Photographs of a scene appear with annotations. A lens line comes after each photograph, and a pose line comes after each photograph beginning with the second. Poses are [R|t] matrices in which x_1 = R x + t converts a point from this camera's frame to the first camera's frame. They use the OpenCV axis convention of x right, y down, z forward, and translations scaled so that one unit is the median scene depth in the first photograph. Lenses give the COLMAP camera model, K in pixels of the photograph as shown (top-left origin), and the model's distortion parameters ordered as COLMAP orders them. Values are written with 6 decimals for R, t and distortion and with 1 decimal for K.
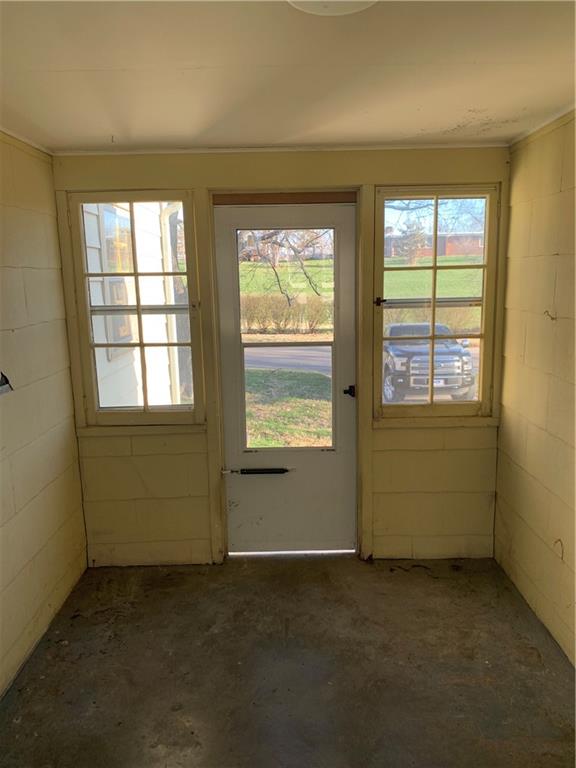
lens RADIAL K [[582.0, 0, 287.3], [0, 582.0, 382.6], [0, 0, 1]] dist [0.035099, -0.043899]
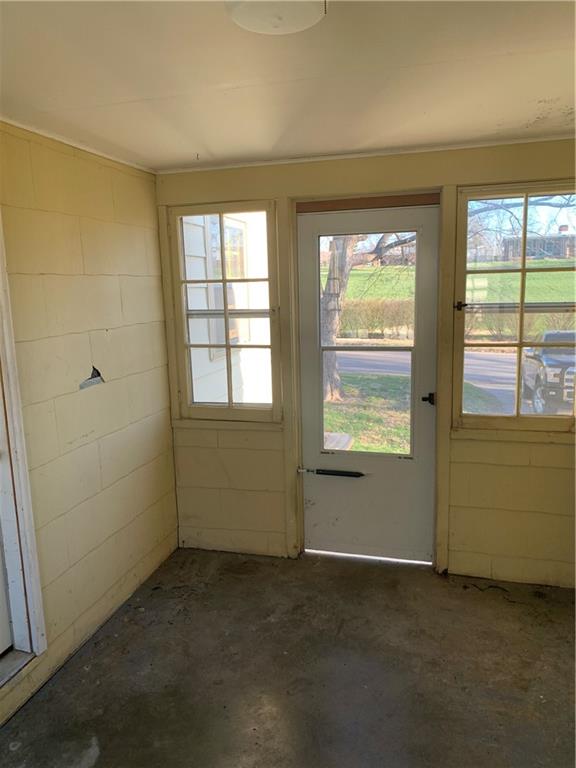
lens RADIAL K [[582.0, 0, 281.8], [0, 582.0, 388.1], [0, 0, 1]] dist [0.035099, -0.043899]
pose [[0.960221, 0.043452, -0.275840, 0.147792], [-0.043060, 0.999044, 0.007479, 0.000667], [0.275901, 0.004696, 0.961174, -0.004540]]
